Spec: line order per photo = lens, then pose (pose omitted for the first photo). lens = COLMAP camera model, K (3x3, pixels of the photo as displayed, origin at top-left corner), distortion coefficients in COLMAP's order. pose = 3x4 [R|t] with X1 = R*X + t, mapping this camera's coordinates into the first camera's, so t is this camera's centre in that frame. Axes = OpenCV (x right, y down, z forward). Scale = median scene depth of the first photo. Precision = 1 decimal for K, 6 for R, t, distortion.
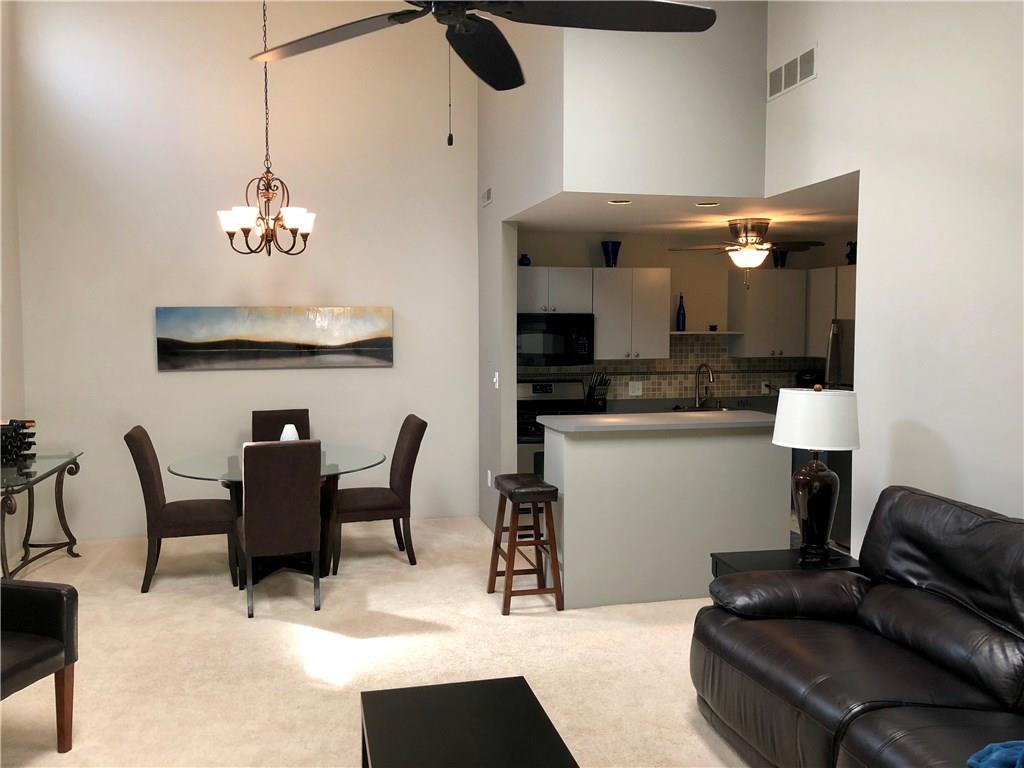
lens RADIAL K [[821.2, 0, 512.0], [0, 821.2, 384.0], [0, 0, 1]] dist [0.001110, -0.008754]
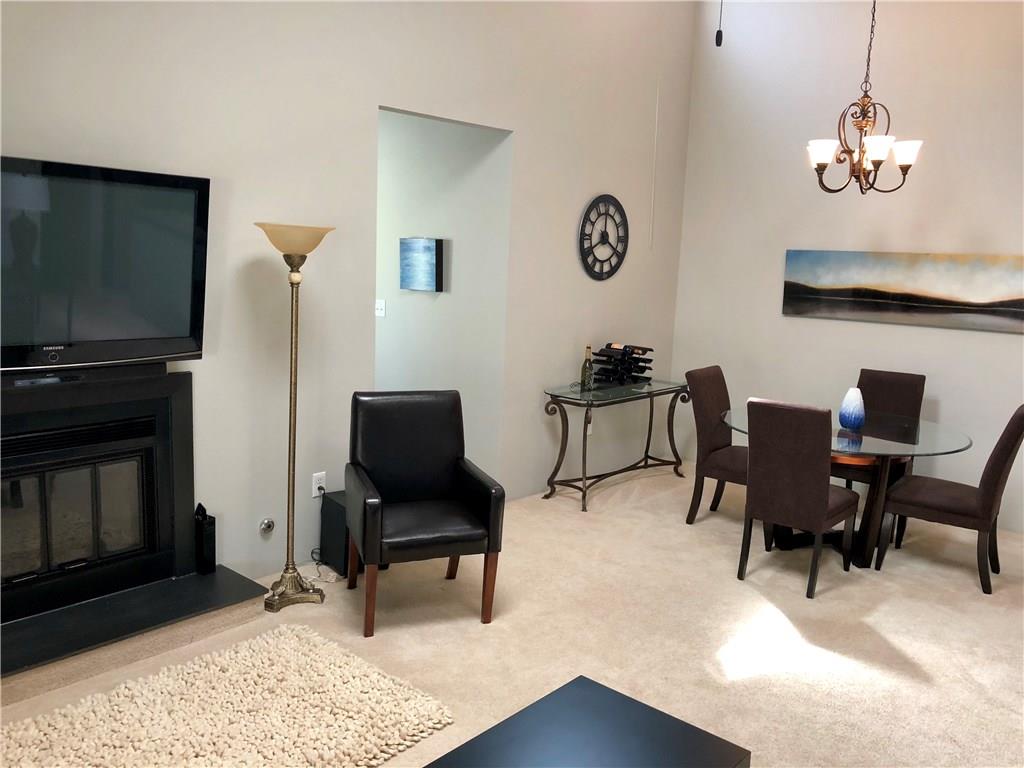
lens RADIAL K [[821.2, 0, 512.0], [0, 821.2, 384.0], [0, 0, 1]] dist [0.001110, -0.008754]
pose [[0.580427, 0.157769, -0.798883, 0.218440], [-0.100373, 0.987432, 0.122079, -0.026030], [0.808103, 0.009328, 0.588968, 0.186508]]
